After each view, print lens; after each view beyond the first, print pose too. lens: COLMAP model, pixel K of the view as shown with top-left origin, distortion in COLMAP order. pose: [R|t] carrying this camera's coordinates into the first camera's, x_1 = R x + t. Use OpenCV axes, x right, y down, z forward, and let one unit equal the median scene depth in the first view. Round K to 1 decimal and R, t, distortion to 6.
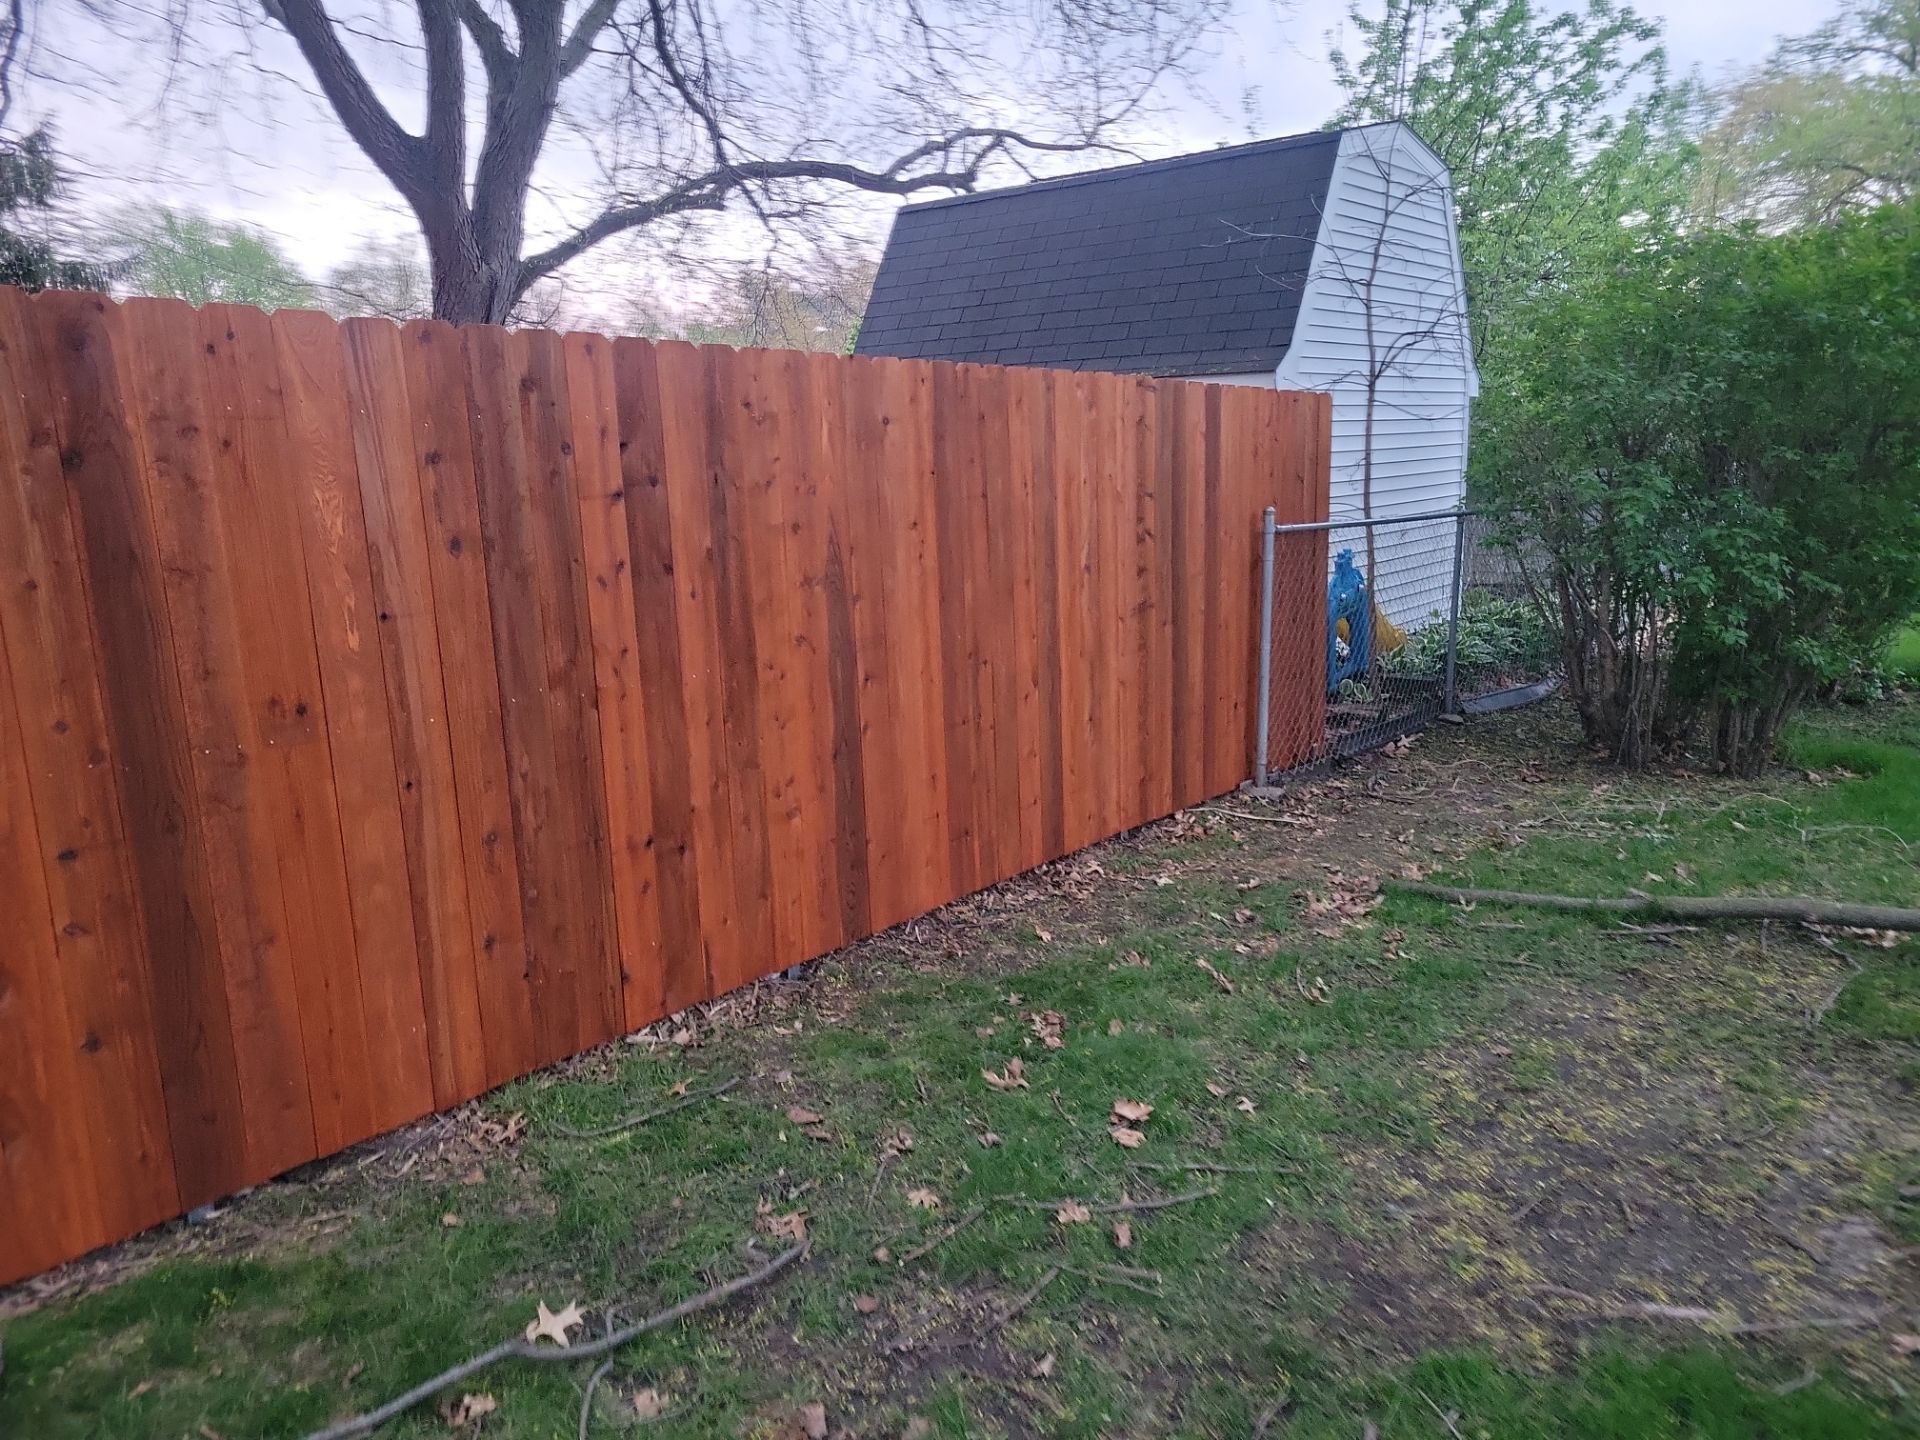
lens RADIAL K [[1439.9, 0, 963.8], [0, 1439.9, 724.5], [0, 0, 1]] dist [0.050329, -0.028528]
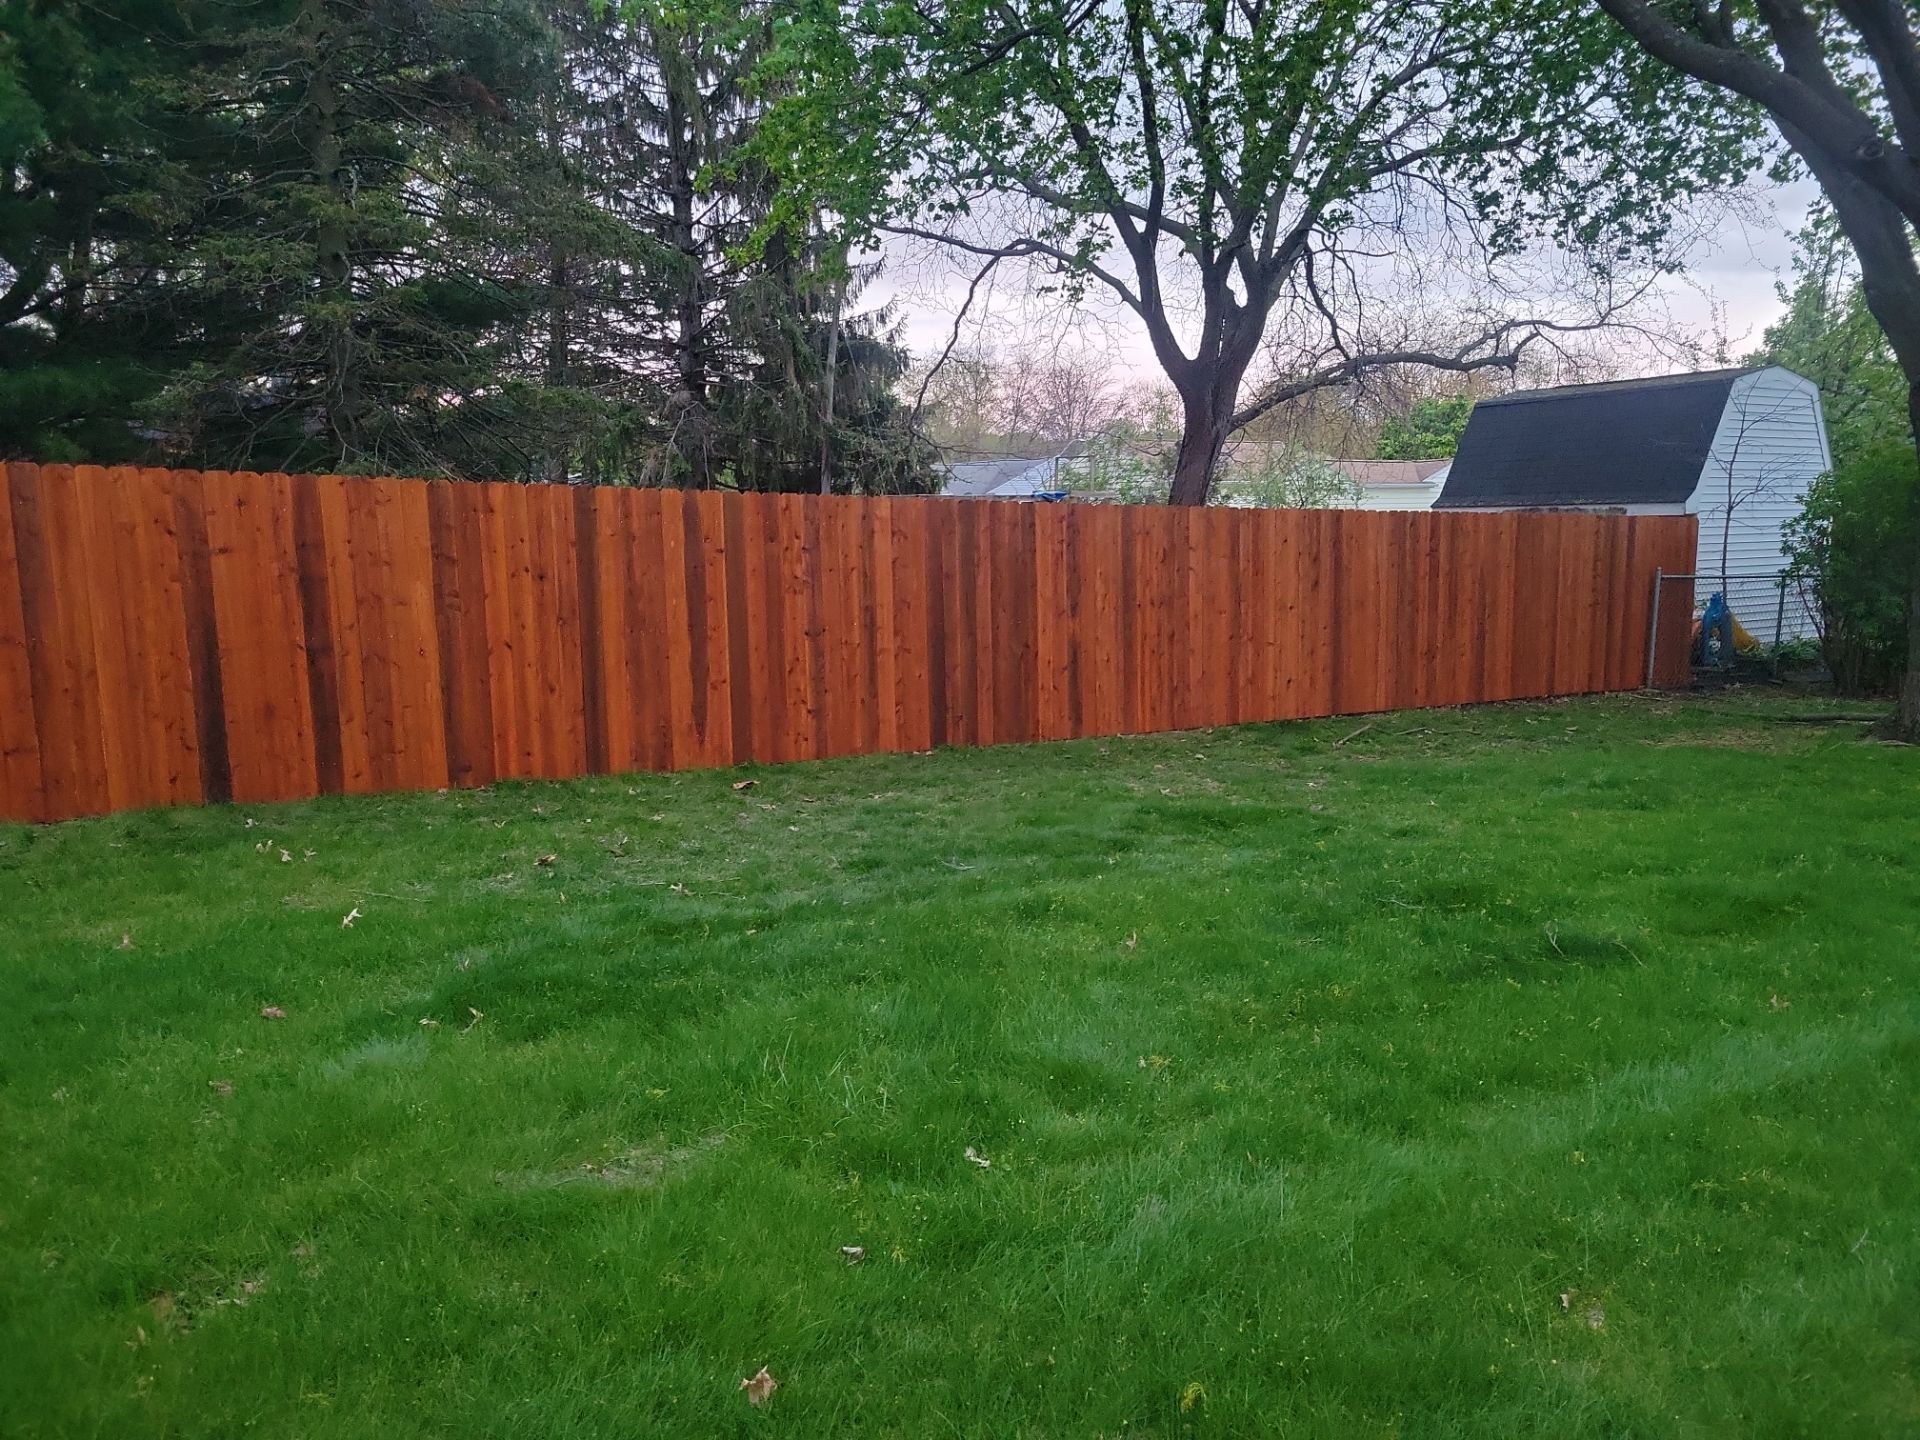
lens RADIAL K [[1439.9, 0, 958.9], [0, 1439.9, 722.9], [0, 0, 1]] dist [0.050329, -0.028528]
pose [[0.946675, 0.065347, -0.315495, -0.102452], [-0.080393, 0.996152, -0.034900, 0.274395], [0.312001, 0.058402, 0.948285, -1.577827]]
